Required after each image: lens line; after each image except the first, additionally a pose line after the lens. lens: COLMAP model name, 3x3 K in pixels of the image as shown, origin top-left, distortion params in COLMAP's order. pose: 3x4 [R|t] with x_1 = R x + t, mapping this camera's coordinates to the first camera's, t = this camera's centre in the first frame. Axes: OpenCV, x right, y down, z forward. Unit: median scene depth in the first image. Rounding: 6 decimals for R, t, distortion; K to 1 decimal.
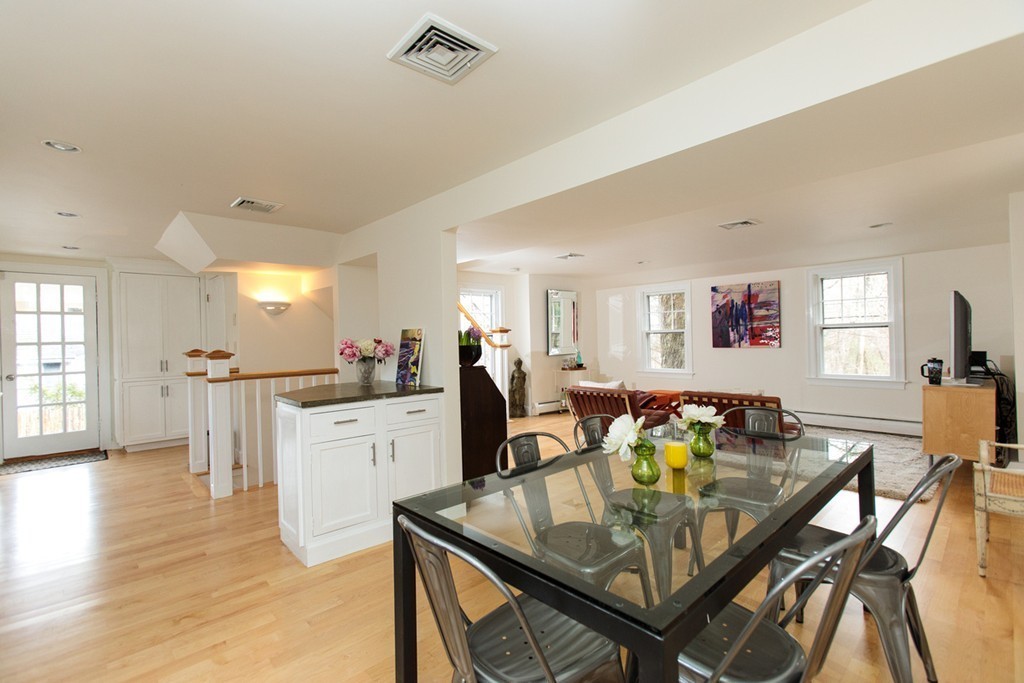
lens RADIAL K [[466.1, 0, 513.5], [0, 466.1, 339.5], [0, 0, 1]] dist [-0.017775, 0.010814]
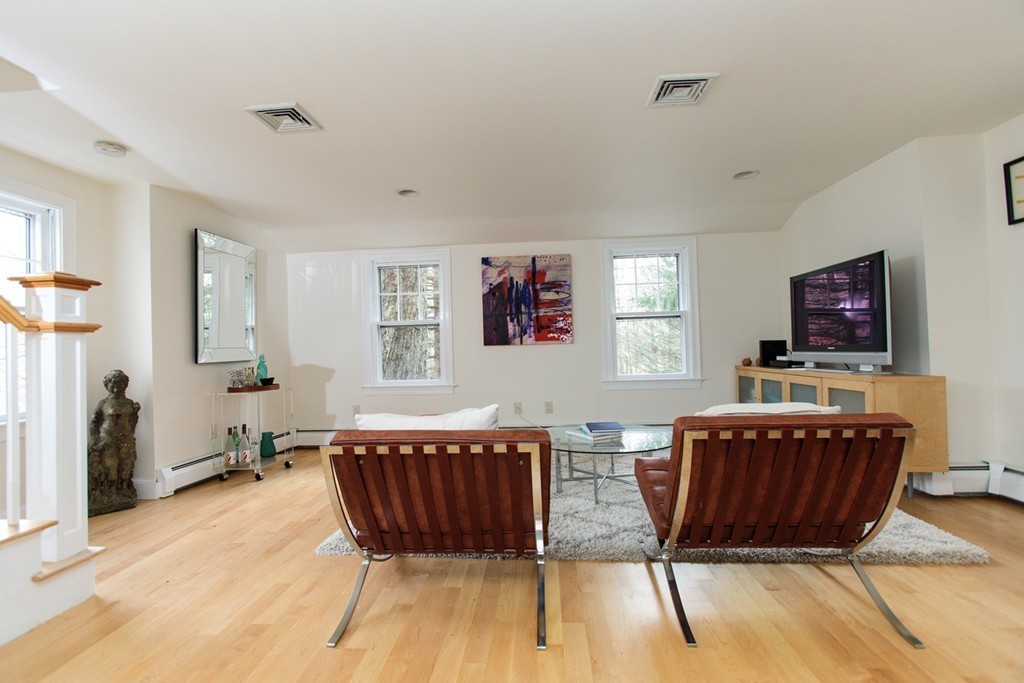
lens RADIAL K [[471.9, 0, 514.0], [0, 471.9, 340.3], [0, 0, 1]] dist [-0.018987, 0.013186]
pose [[0.739226, 0.009353, 0.673393, -0.010930], [0.012865, 0.999525, -0.028005, 0.031148], [-0.673335, 0.029366, 0.738754, 0.470702]]
